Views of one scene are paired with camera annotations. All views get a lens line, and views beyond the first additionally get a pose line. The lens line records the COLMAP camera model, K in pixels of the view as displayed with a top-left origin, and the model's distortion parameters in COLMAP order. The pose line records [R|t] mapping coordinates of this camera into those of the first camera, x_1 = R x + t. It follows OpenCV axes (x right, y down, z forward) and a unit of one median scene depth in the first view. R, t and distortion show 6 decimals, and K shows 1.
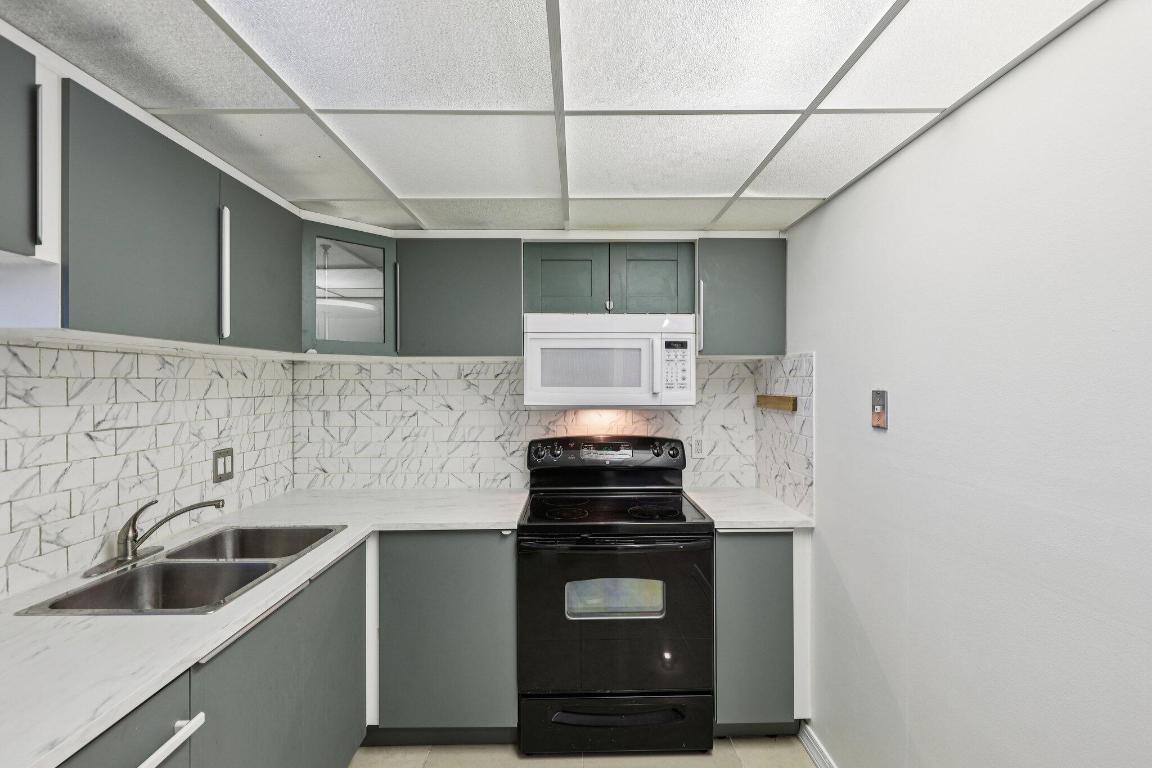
lens RADIAL K [[526.6, 0, 580.8], [0, 526.6, 387.2], [0, 0, 1]] dist [-0.002155, -0.001485]
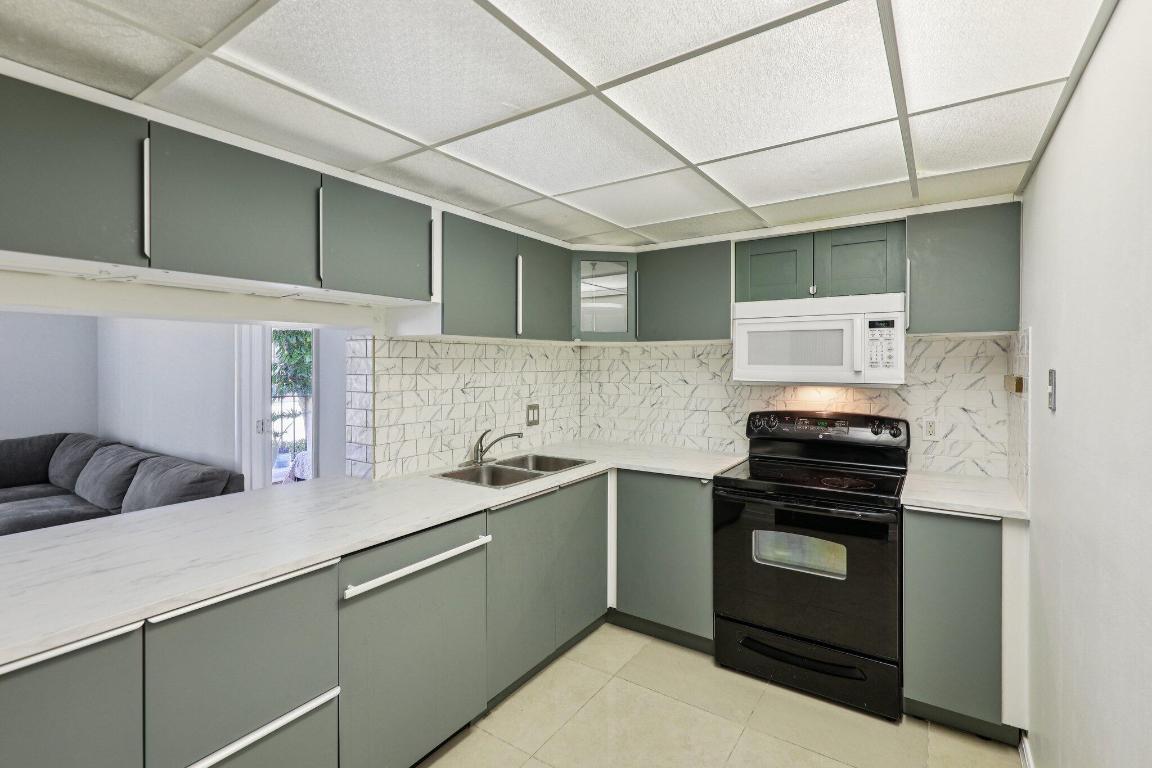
lens RADIAL K [[526.6, 0, 573.1], [0, 526.6, 373.5], [0, 0, 1]] dist [-0.002155, -0.001485]
pose [[0.815173, 0.012746, -0.579077, 0.313440], [-0.005530, 0.999884, 0.014224, 0.004029], [0.579191, -0.008393, 0.815149, -0.191381]]
